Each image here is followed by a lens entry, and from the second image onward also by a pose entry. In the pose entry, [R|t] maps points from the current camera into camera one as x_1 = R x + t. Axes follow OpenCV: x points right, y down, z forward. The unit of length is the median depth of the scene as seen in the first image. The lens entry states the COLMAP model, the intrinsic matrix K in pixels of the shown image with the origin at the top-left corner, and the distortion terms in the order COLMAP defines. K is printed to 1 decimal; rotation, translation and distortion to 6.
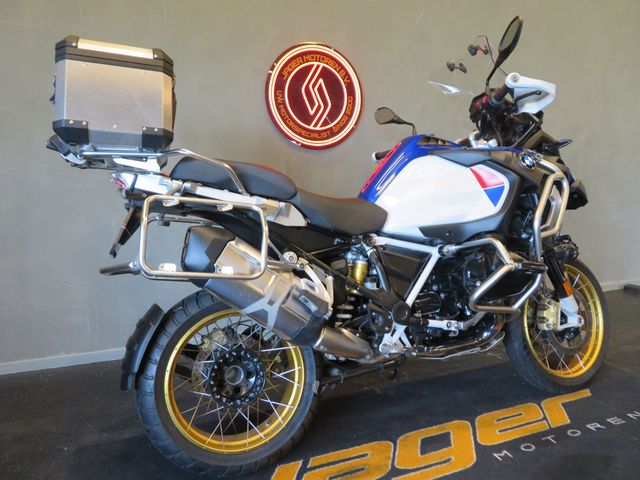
lens RADIAL K [[456.8, 0, 318.7], [0, 456.8, 240.8], [0, 0, 1]] dist [-0.012388, 0.010961]
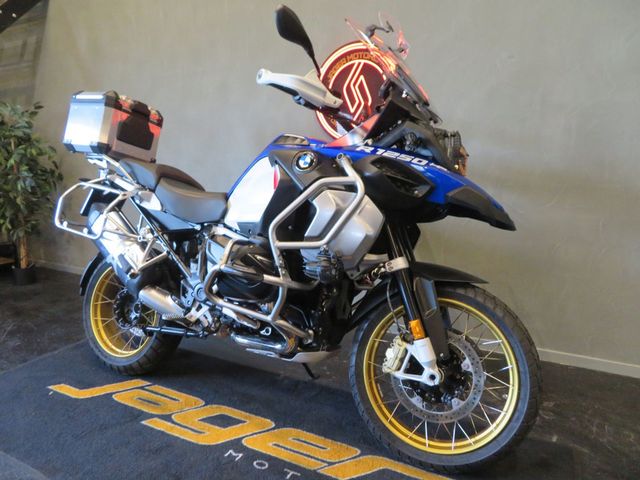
lens RADIAL K [[456.8, 0, 321.0], [0, 456.8, 240.3], [0, 0, 1]] dist [-0.012388, 0.010961]
pose [[0.648299, 0.136335, -0.749080, 1.200104], [-0.122029, 0.989725, 0.074522, -0.095314], [0.751543, 0.043097, 0.658275, 0.455207]]
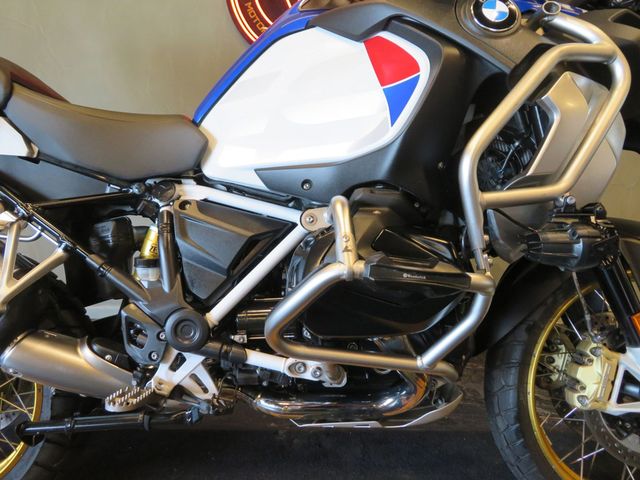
lens RADIAL K [[456.8, 0, 317.6], [0, 456.8, 241.0], [0, 0, 1]] dist [-0.012388, 0.010961]
pose [[0.920902, 0.092159, -0.378743, 0.499582], [-0.061258, 0.993792, 0.092870, -0.002227], [0.384950, -0.062323, 0.920831, 0.572456]]
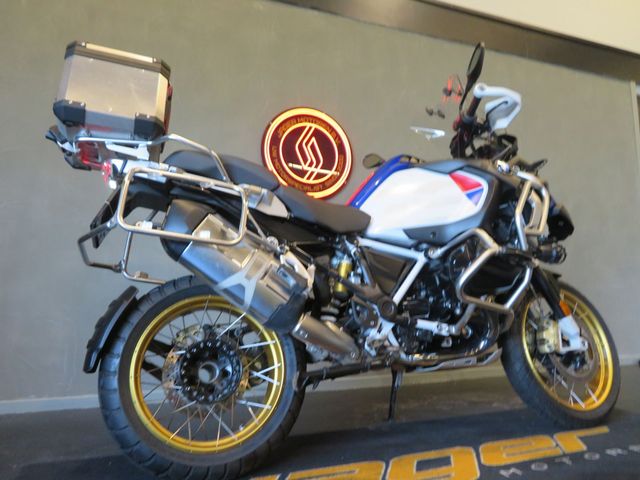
lens RADIAL K [[456.8, 0, 319.6], [0, 456.8, 241.8], [0, 0, 1]] dist [-0.012388, 0.010961]
pose [[0.999921, -0.003884, -0.011985, 0.050430], [0.000510, 0.962992, -0.269528, 0.277595], [0.012588, 0.269500, 0.962918, 0.037867]]
